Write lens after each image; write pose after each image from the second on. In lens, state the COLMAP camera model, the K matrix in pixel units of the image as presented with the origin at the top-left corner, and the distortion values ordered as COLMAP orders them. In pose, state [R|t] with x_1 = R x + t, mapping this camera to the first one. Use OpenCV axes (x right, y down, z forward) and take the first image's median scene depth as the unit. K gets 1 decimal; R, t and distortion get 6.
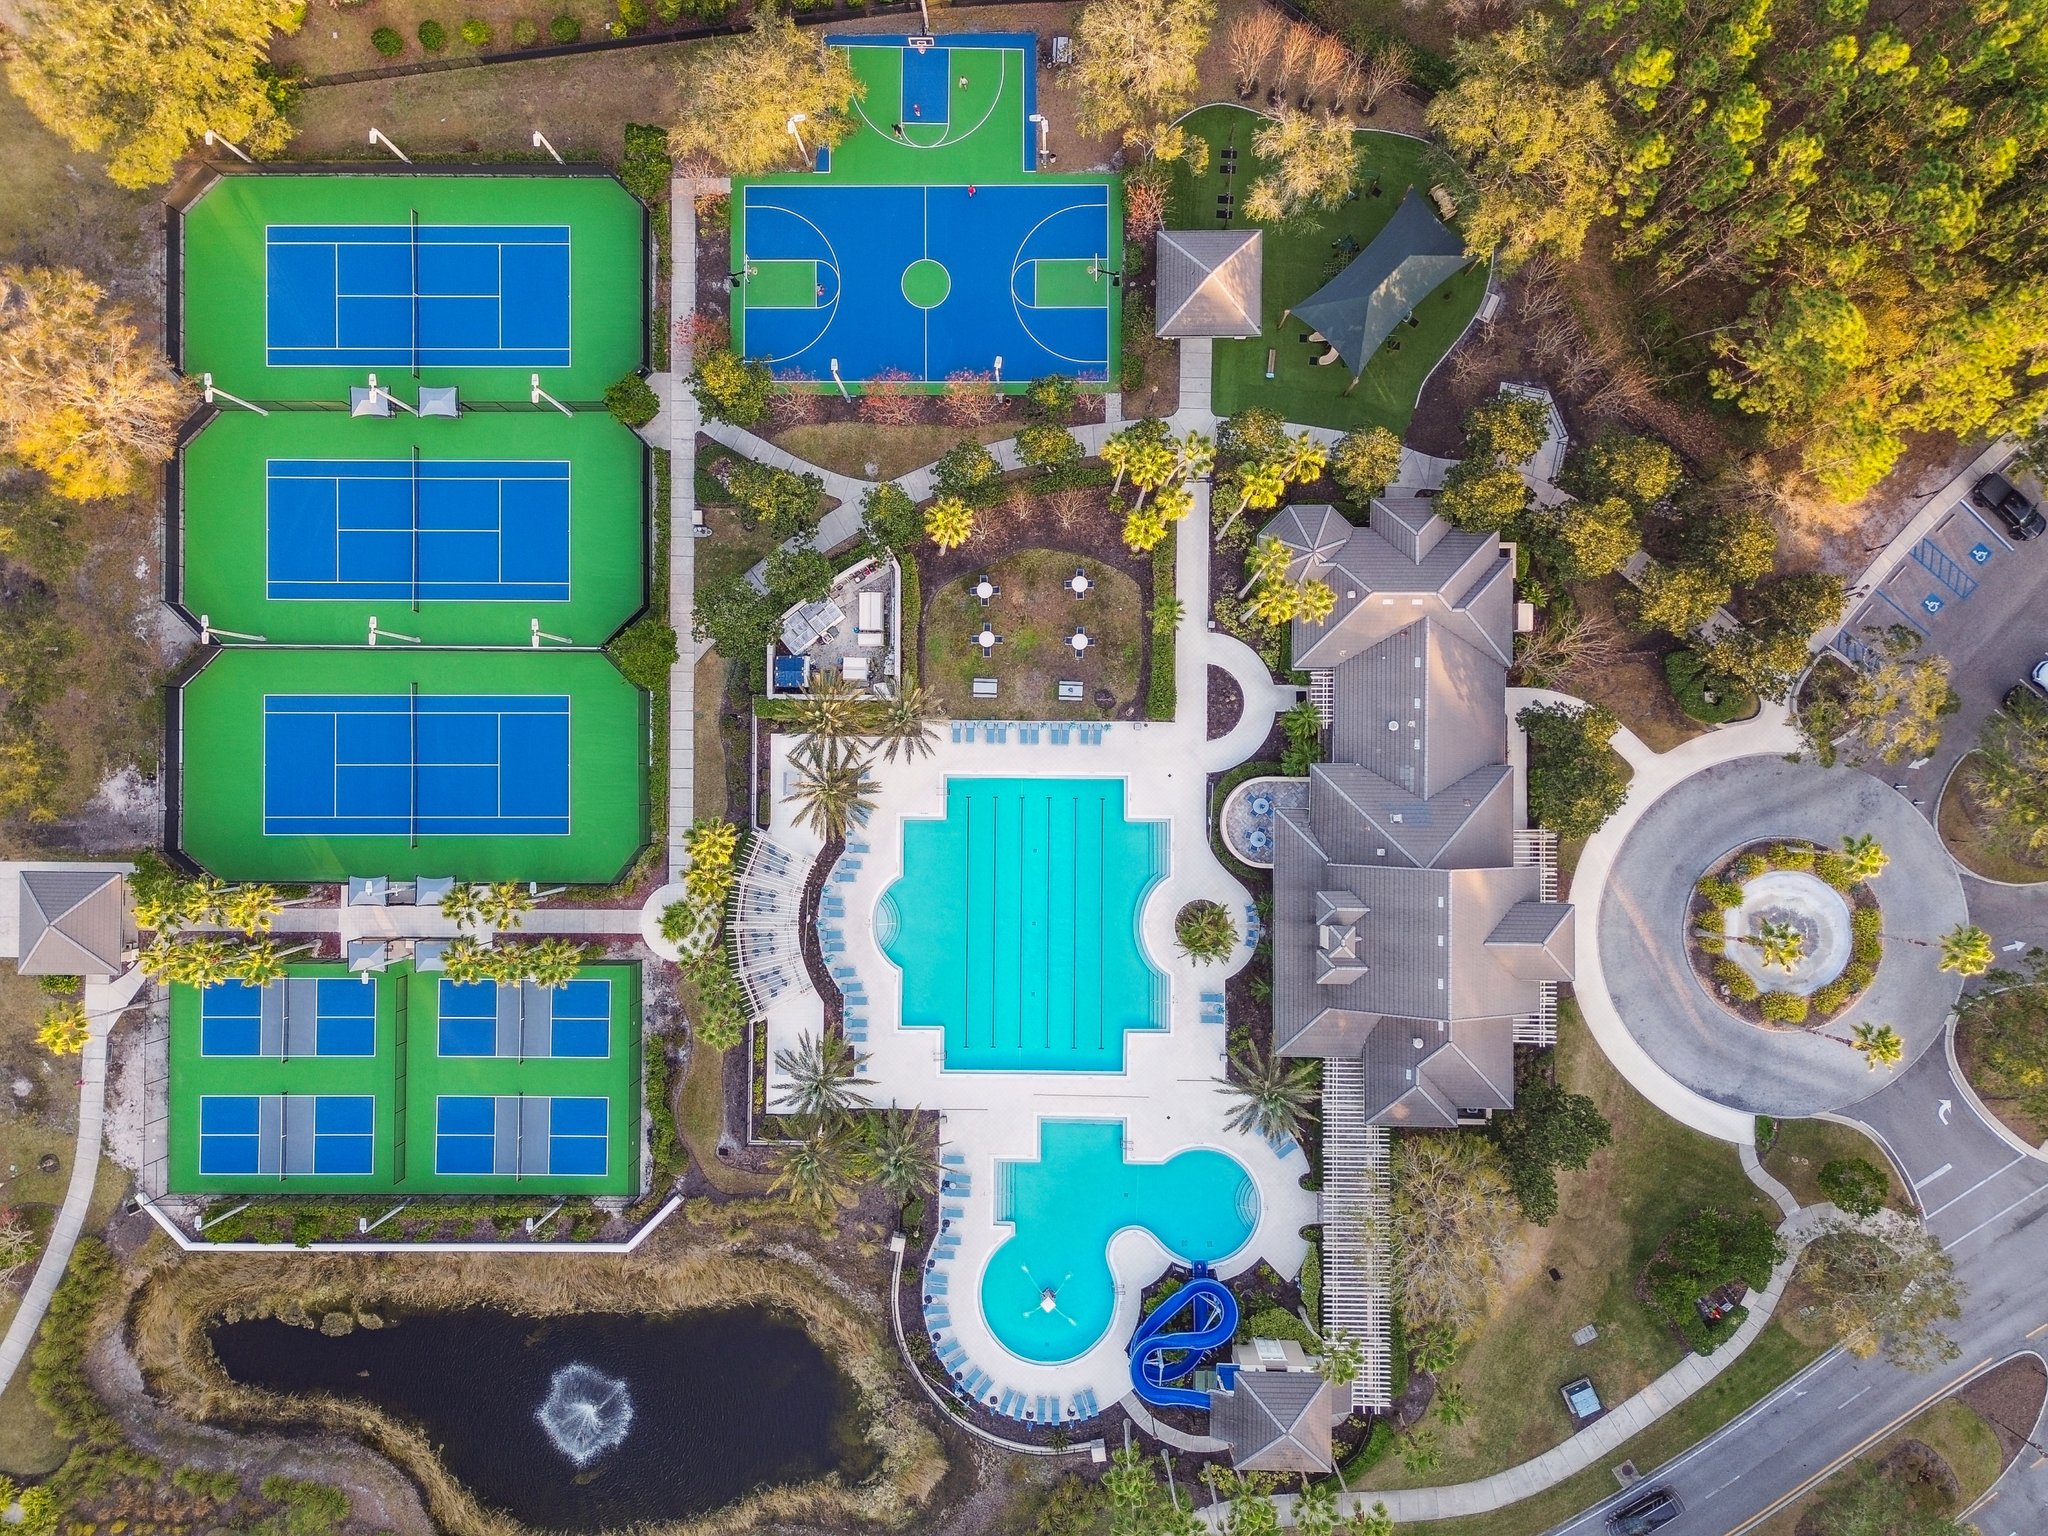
lens RADIAL K [[1431.1, 0, 1021.7], [0, 1431.1, 761.2], [0, 0, 1]] dist [0.077748, -0.081836]
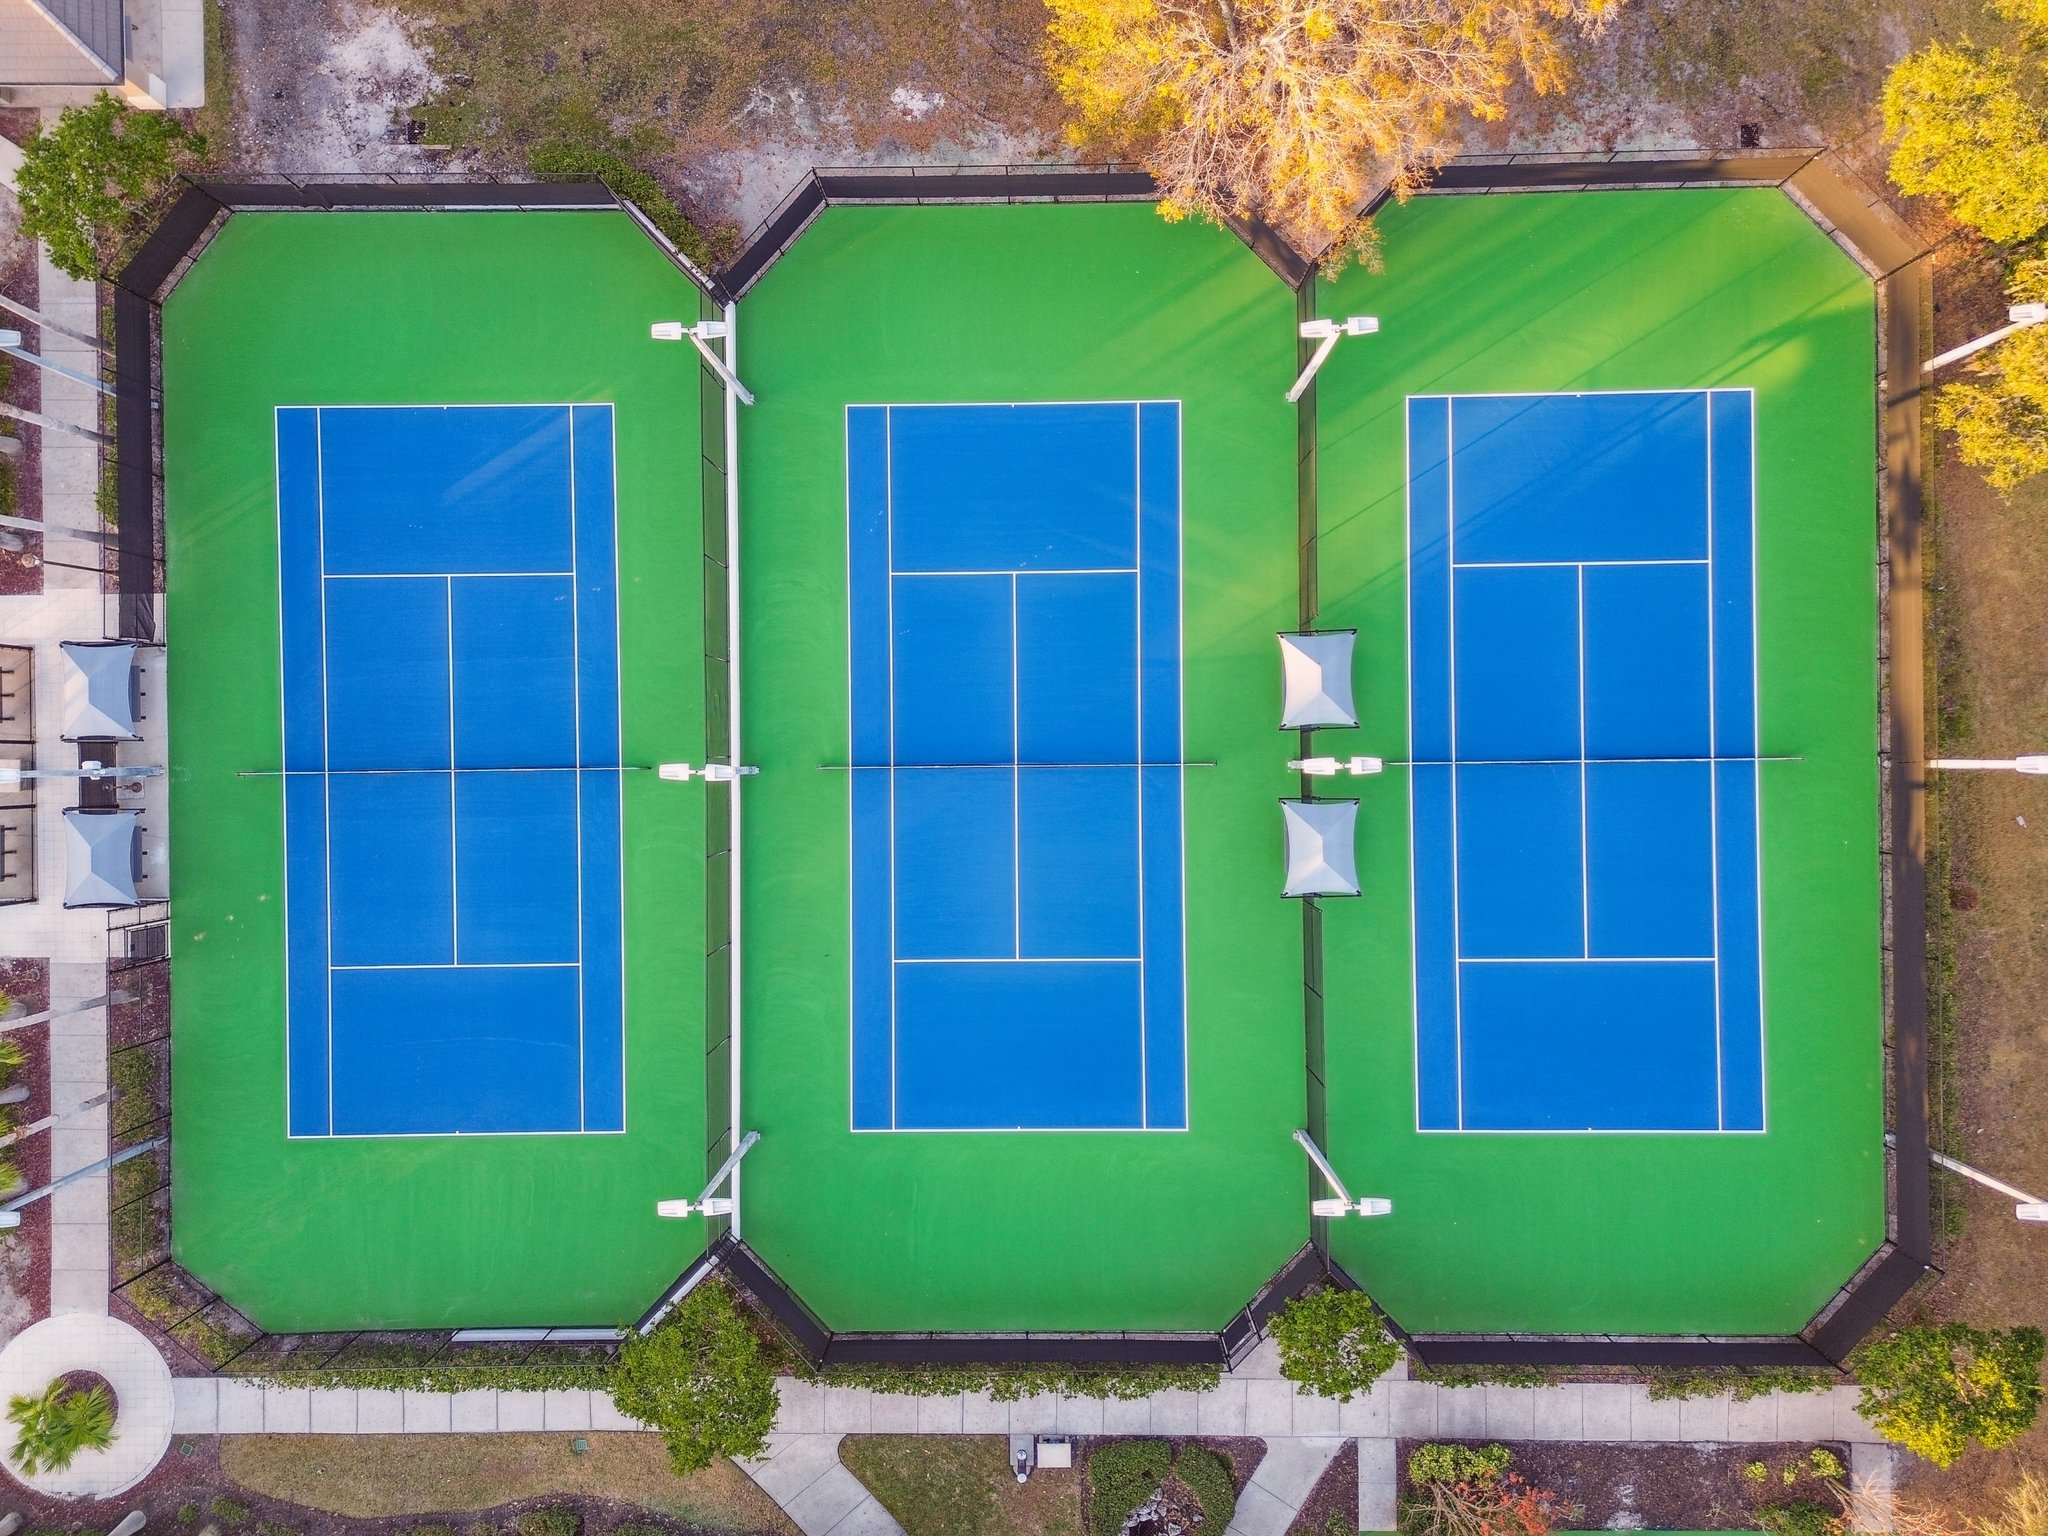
lens RADIAL K [[1431.1, 0, 1021.7], [0, 1431.1, 761.2], [0, 0, 1]] dist [0.077748, -0.081836]
pose [[0.013470, 0.999641, 0.023163, -0.432962], [-0.999612, 0.012897, 0.024707, -0.173527], [0.024399, -0.023487, 0.999426, 0.595091]]
